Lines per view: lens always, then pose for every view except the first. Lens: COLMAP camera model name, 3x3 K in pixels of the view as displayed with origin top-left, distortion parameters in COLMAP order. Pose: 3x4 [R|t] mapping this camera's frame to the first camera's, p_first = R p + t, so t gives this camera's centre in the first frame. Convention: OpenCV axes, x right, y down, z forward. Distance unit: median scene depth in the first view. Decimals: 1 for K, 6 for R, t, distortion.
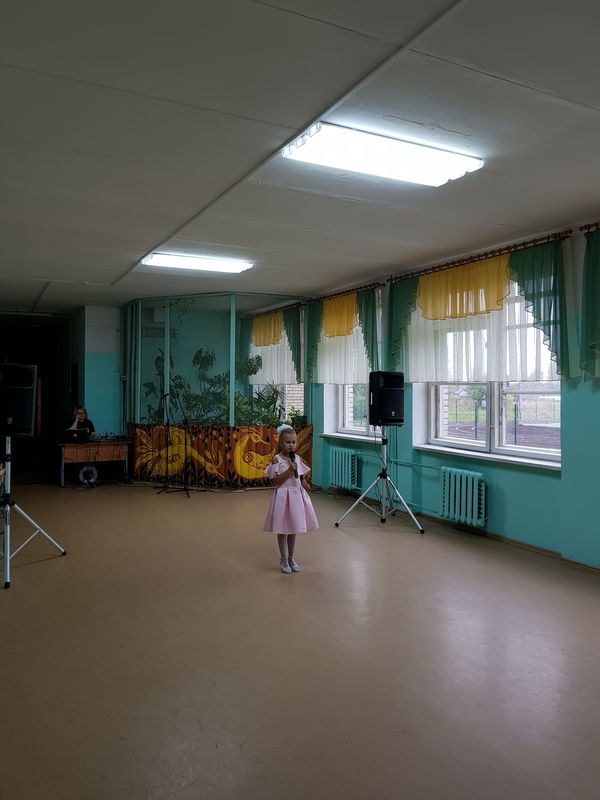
lens RADIAL K [[630.5, 0, 304.4], [0, 630.5, 379.2], [0, 0, 1]] dist [-0.005817, -0.006331]
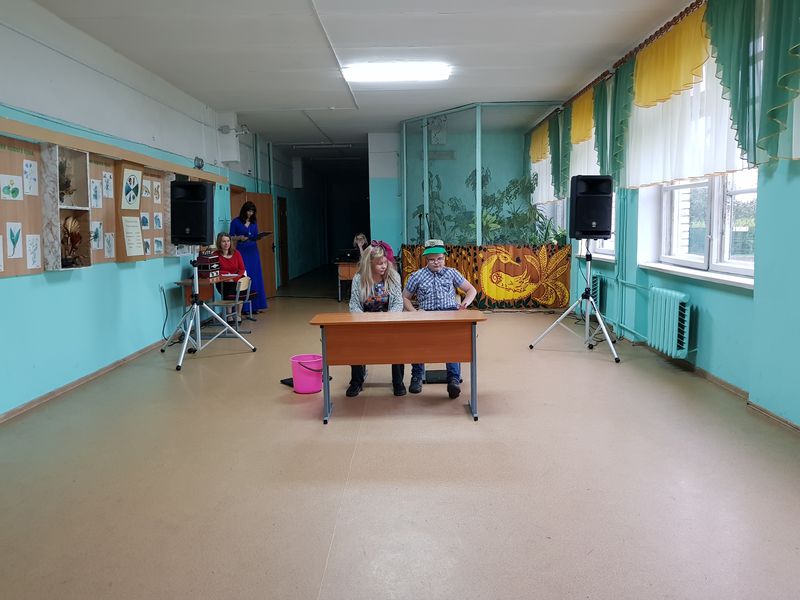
lens RADIAL K [[630.5, 0, 402.6], [0, 630.5, 291.7], [0, 0, 1]] dist [-0.005817, -0.006331]
pose [[0.887612, 0.030353, -0.459590, 0.229336], [0.026125, 0.992902, 0.116031, 0.029382], [0.459850, -0.114998, 0.880519, 0.083596]]
